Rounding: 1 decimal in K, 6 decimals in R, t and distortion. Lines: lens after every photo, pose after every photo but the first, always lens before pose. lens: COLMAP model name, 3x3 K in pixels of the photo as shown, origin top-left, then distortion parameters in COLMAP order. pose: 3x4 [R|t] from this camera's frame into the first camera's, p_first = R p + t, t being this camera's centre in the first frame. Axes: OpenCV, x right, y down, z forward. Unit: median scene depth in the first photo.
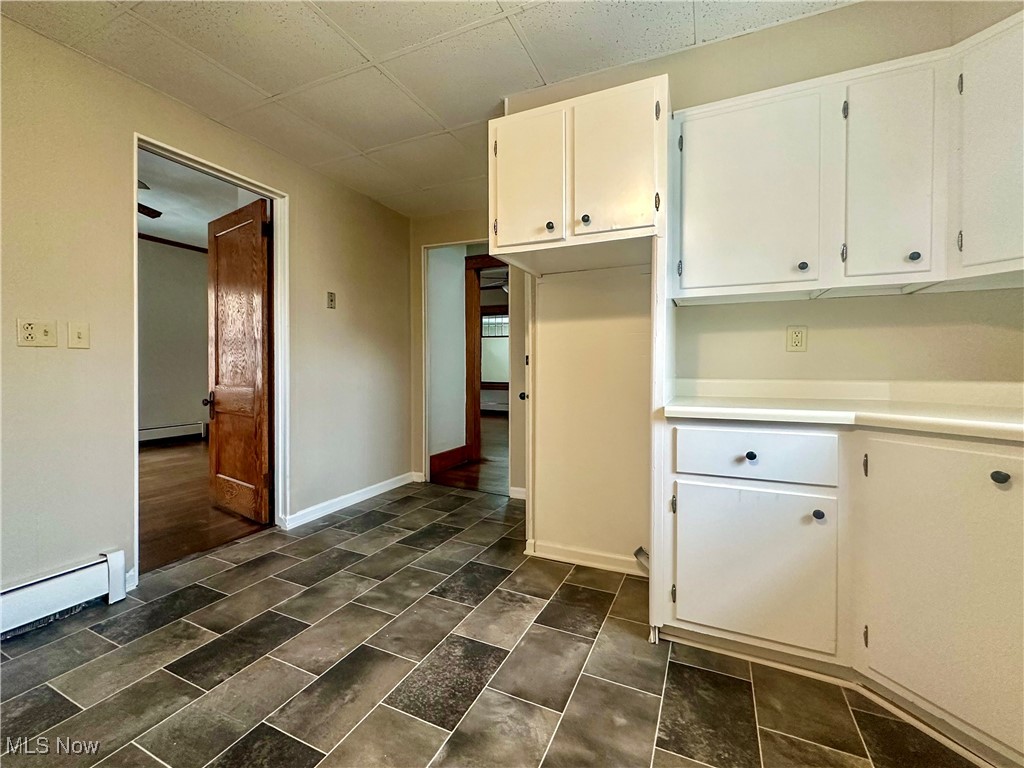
lens RADIAL K [[422.2, 0, 482.5], [0, 422.2, 367.0], [0, 0, 1]] dist [0.001307, -0.000110]
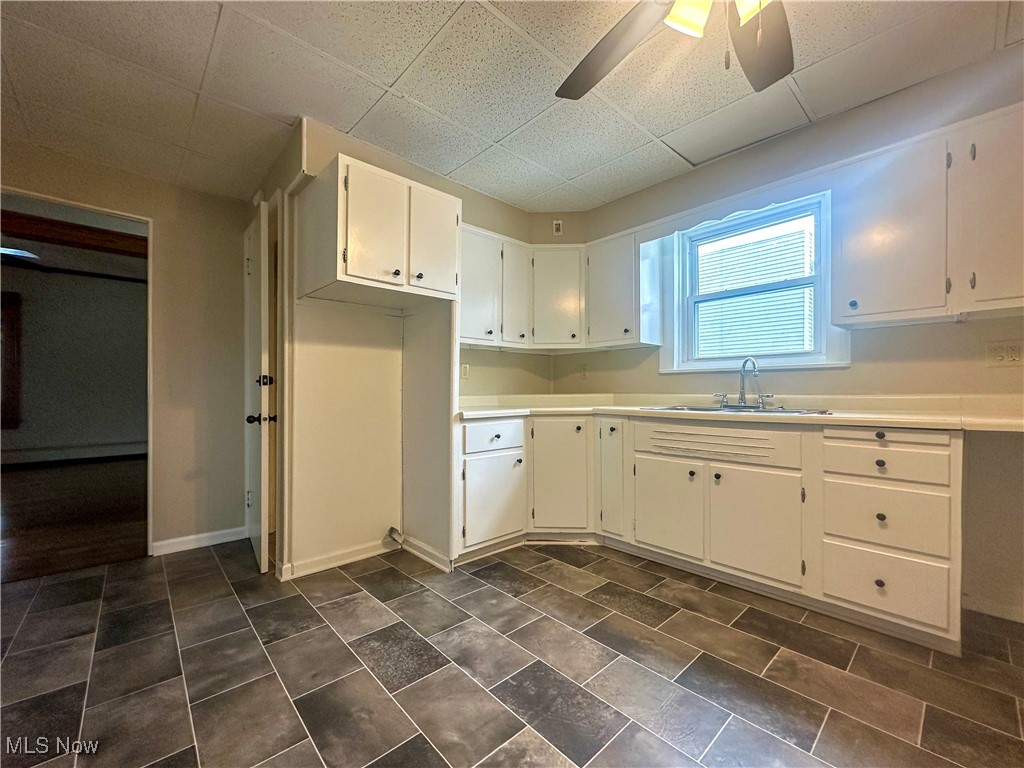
lens RADIAL K [[422.2, 0, 507.1], [0, 422.2, 380.5], [0, 0, 1]] dist [0.001307, -0.000110]
pose [[0.381248, 0.020786, 0.924239, -0.946024], [-0.003368, 0.999772, -0.021095, 0.008748], [-0.924467, 0.004929, 0.381231, 0.254388]]
